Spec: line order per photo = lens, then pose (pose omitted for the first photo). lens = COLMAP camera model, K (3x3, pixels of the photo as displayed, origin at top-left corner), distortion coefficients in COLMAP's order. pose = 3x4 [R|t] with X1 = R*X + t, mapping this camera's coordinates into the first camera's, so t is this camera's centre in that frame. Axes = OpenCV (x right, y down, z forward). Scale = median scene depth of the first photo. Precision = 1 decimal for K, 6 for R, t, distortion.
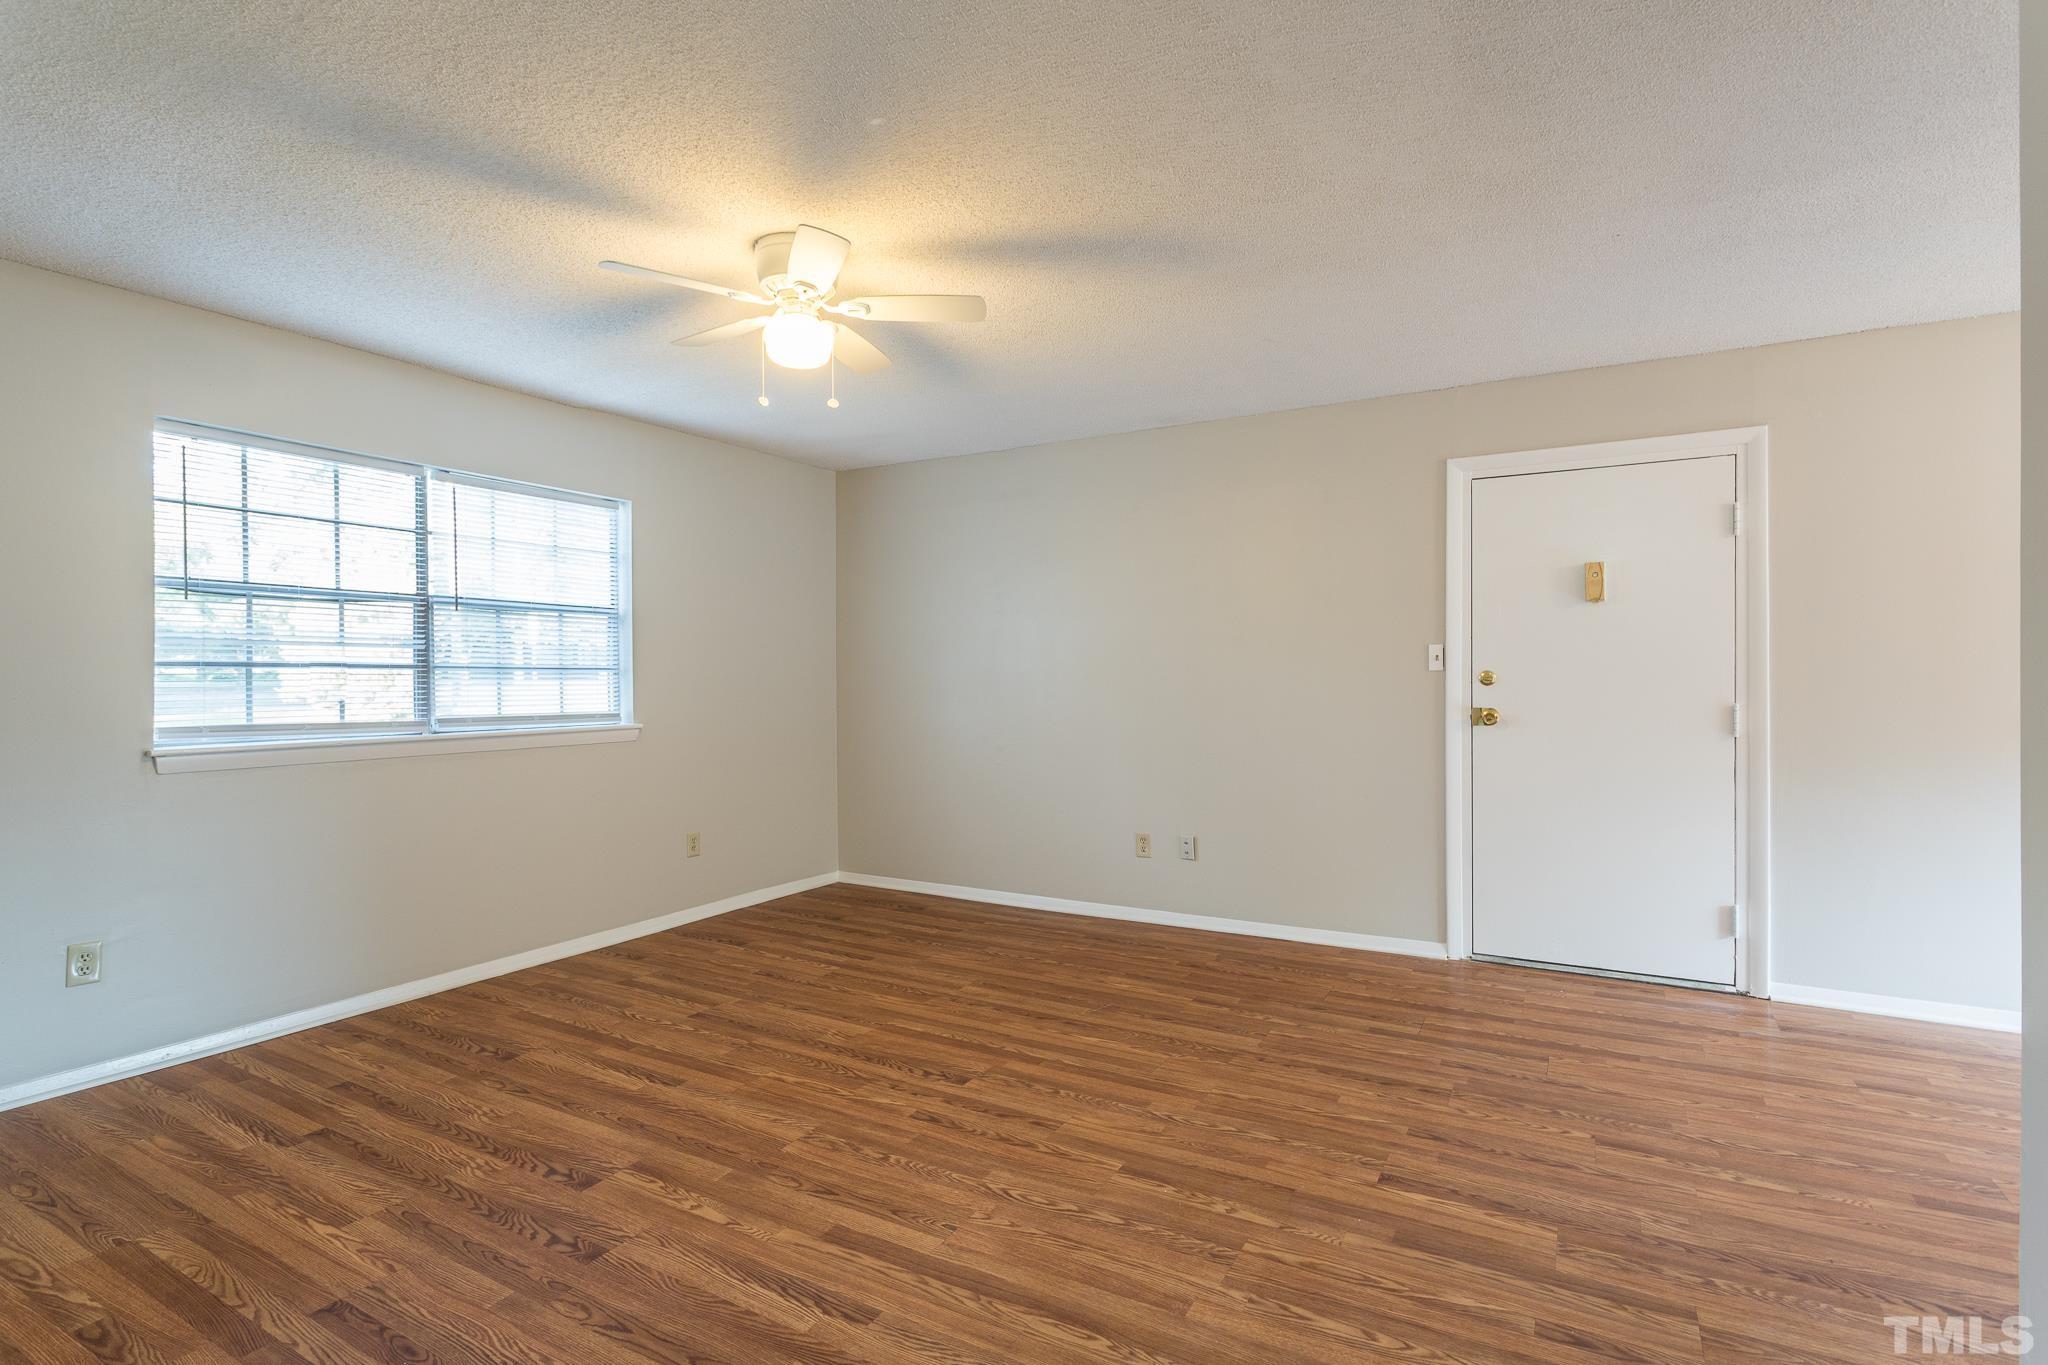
lens RADIAL K [[991.8, 0, 1021.0], [0, 991.8, 680.1], [0, 0, 1]] dist [0.001894, 0.000269]
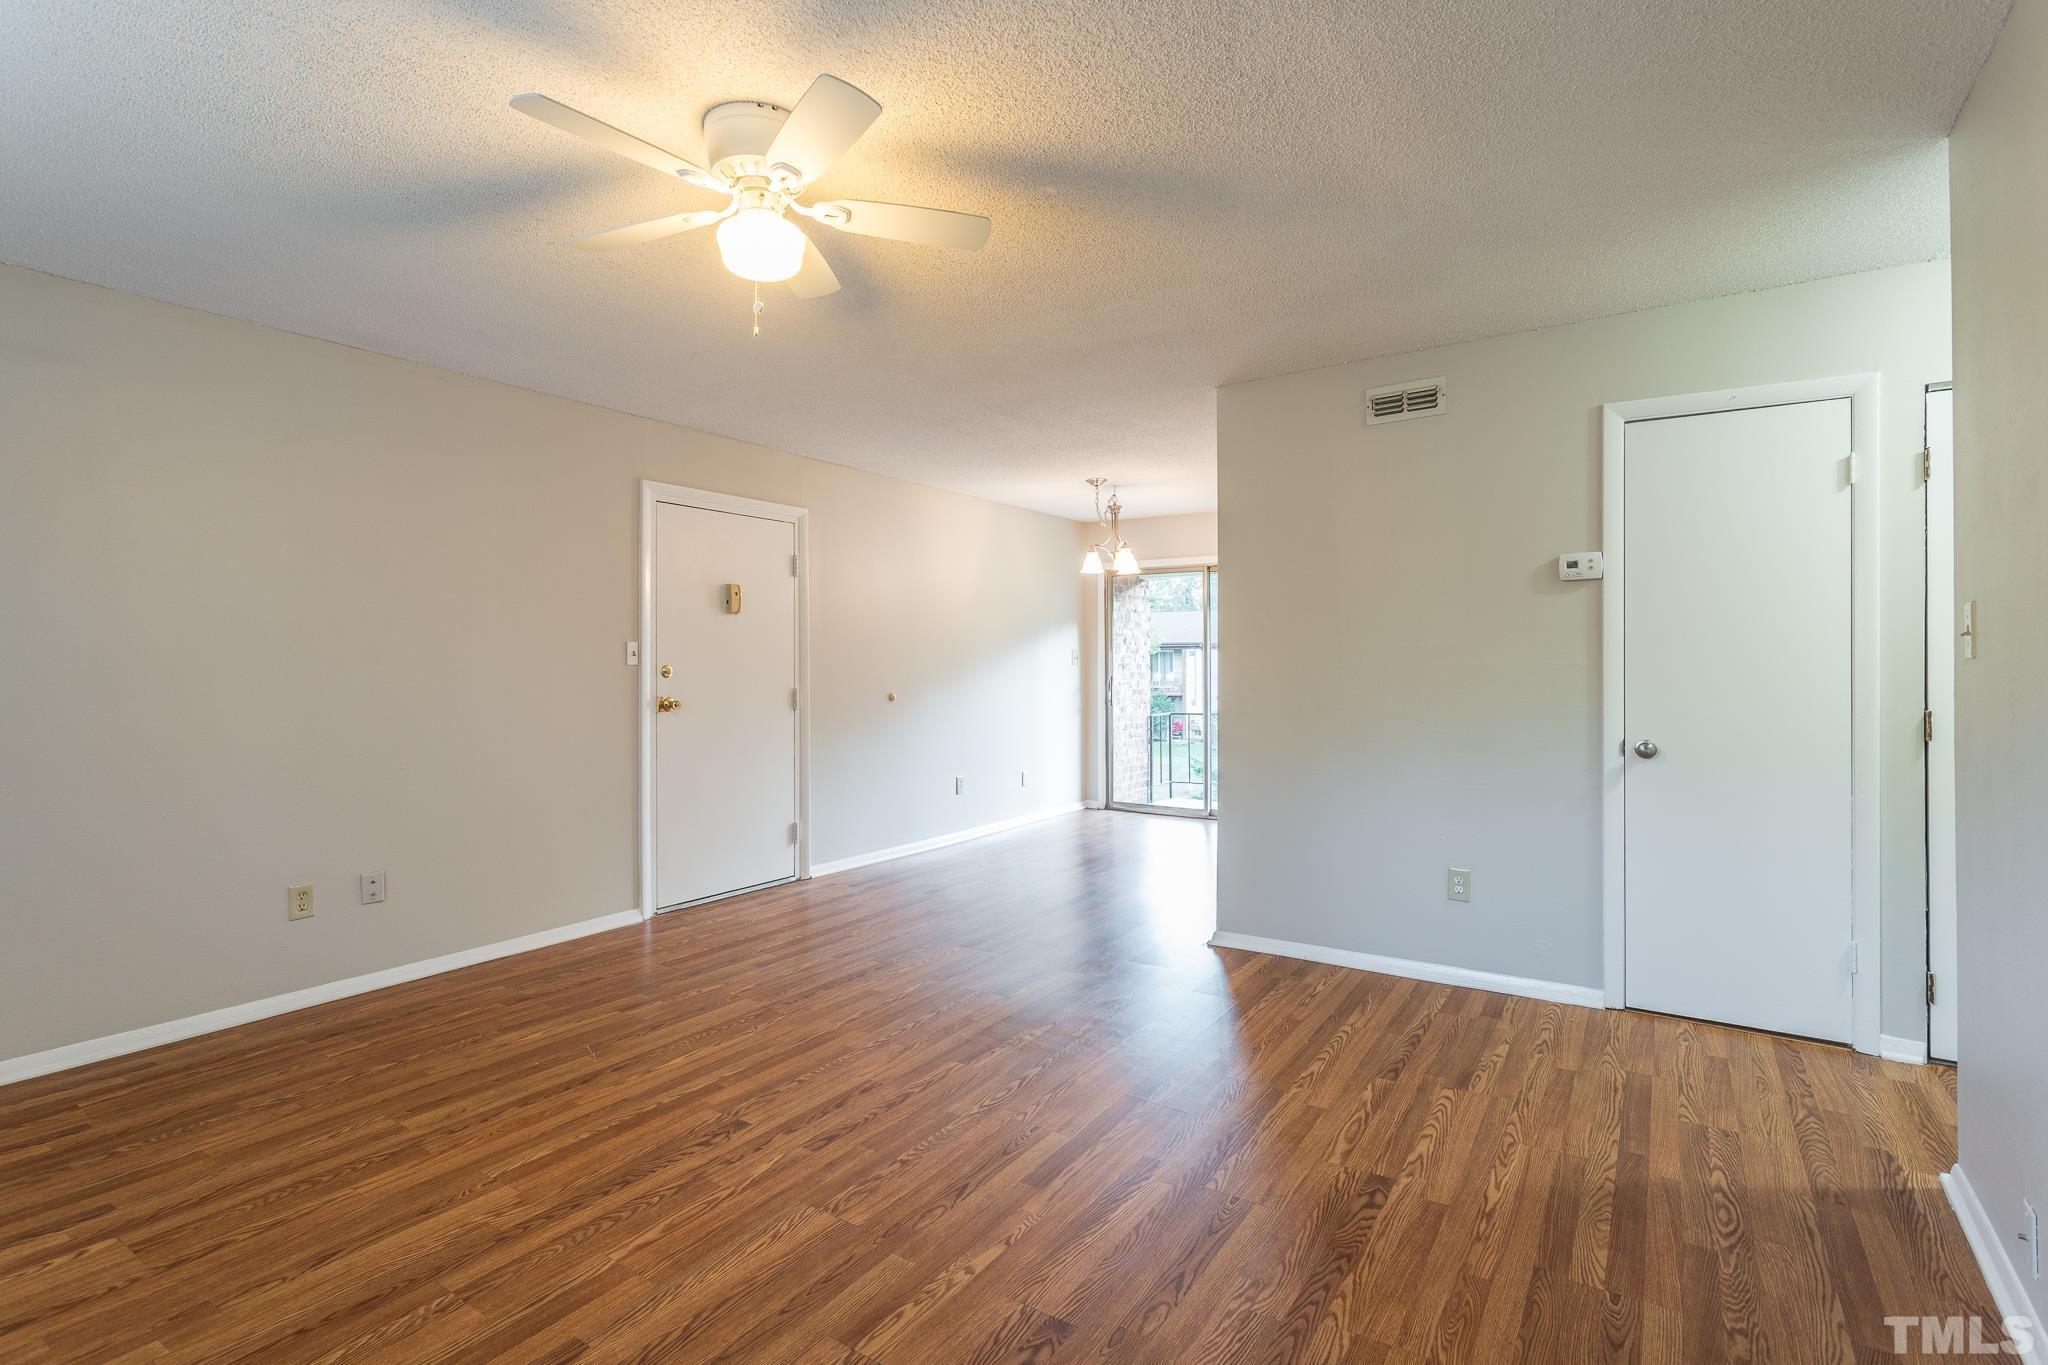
lens RADIAL K [[976.6, 0, 1028.5], [0, 976.6, 658.9], [0, 0, 1]] dist [0.002230, 0.000482]
pose [[0.058704, 0.013581, 0.998183, -0.836344], [0.008191, 0.999867, -0.014085, 0.003091], [-0.998242, 0.009003, 0.058585, 0.626169]]
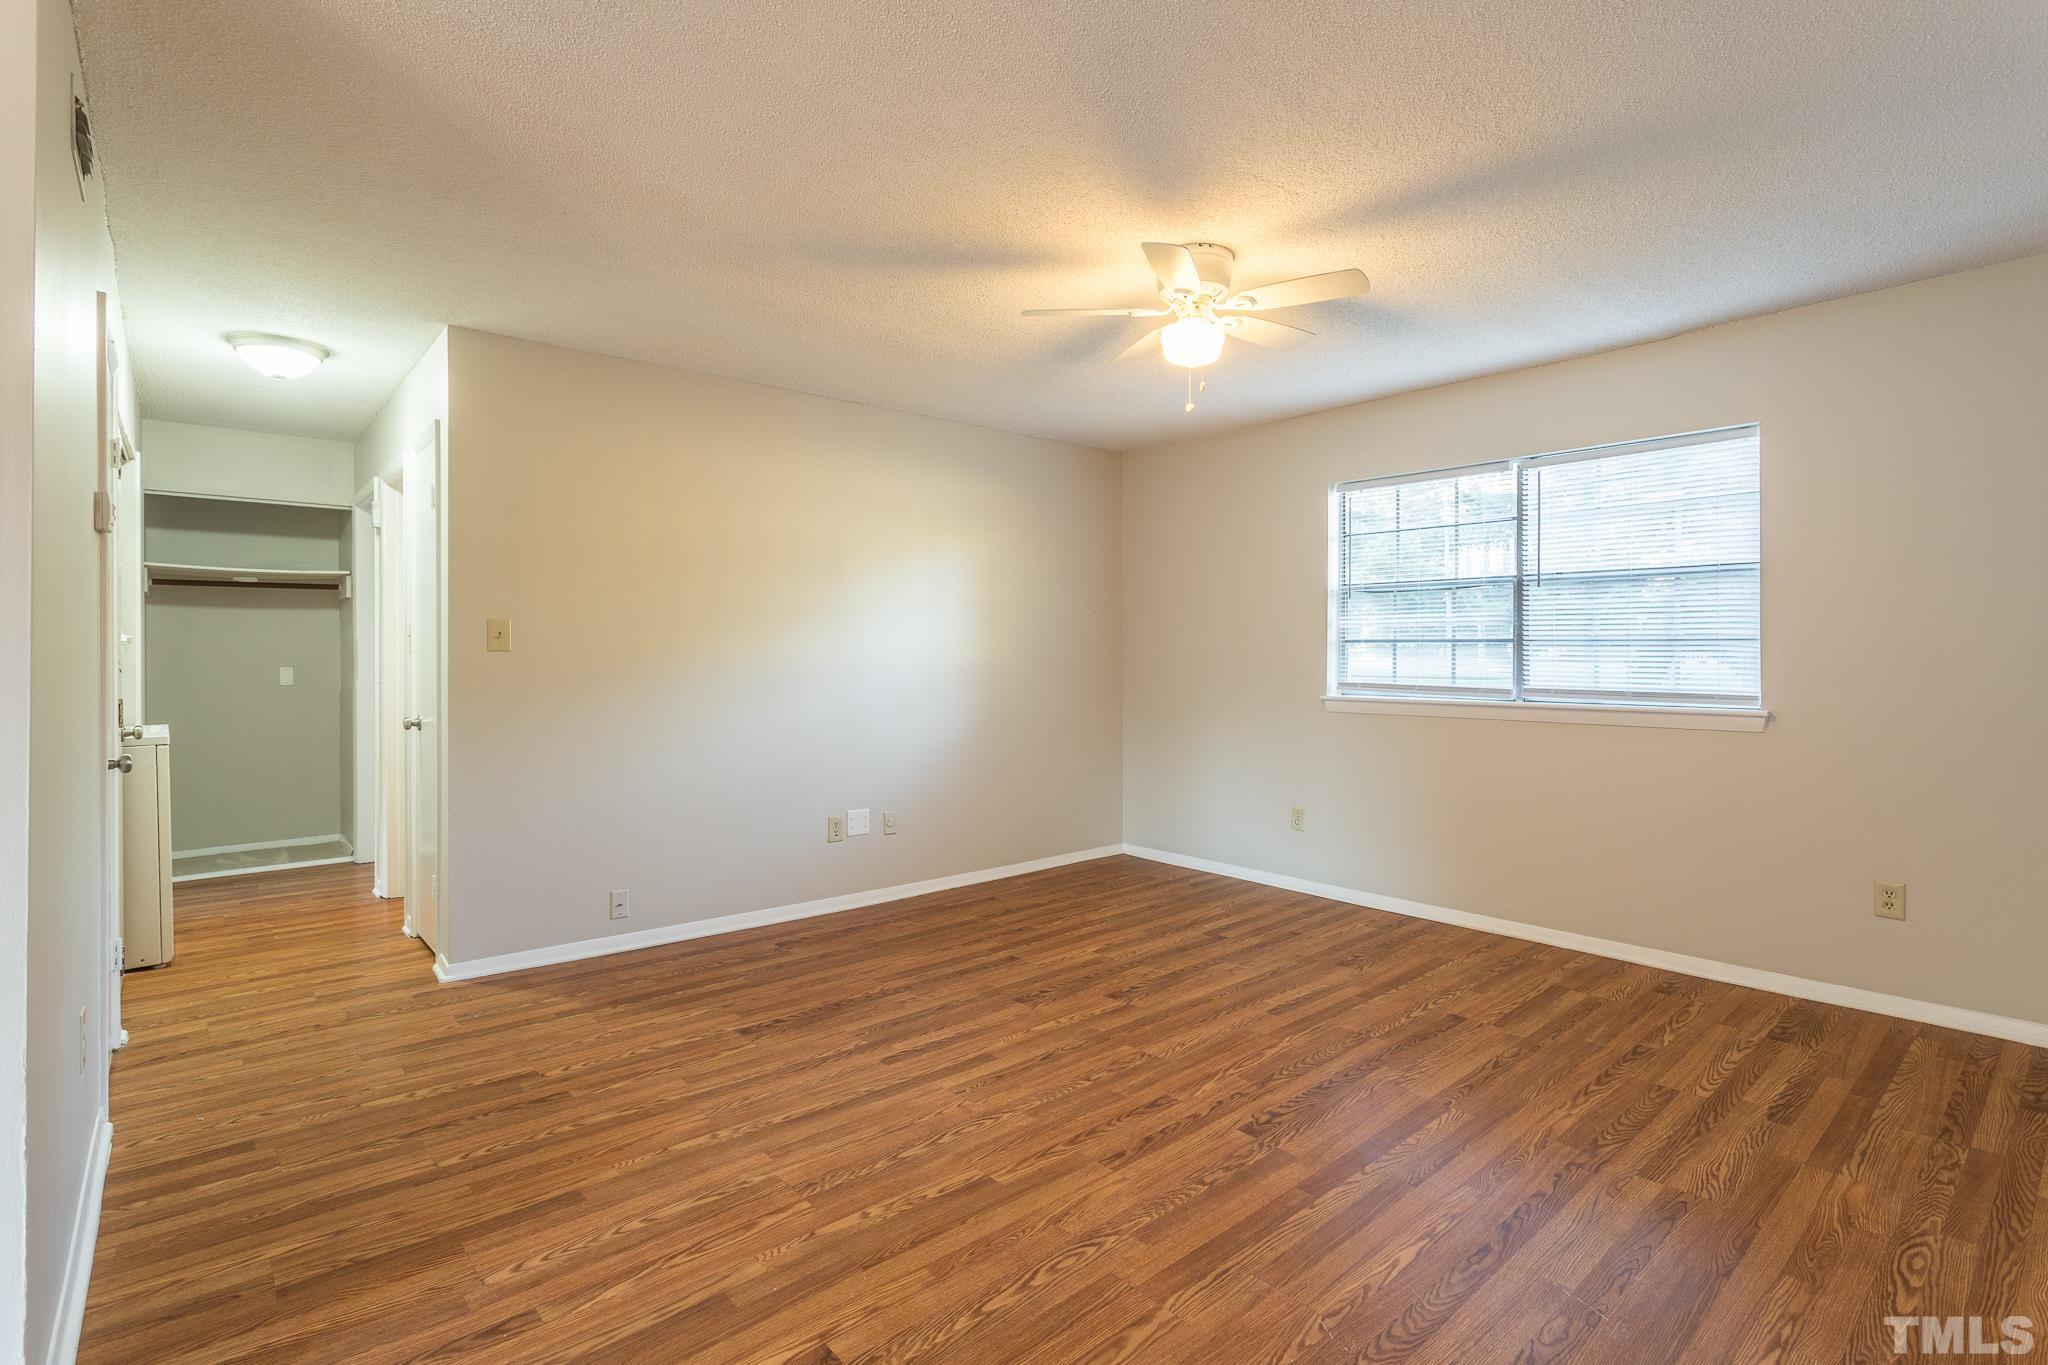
lens RADIAL K [[976.6, 0, 1028.5], [0, 976.6, 658.9], [0, 0, 1]] dist [0.002230, 0.000482]
pose [[-0.318212, 0.009499, -0.947972, 0.712569], [-0.000657, 0.999947, 0.010241, -0.004599], [0.948019, 0.003881, -0.318189, 0.986170]]
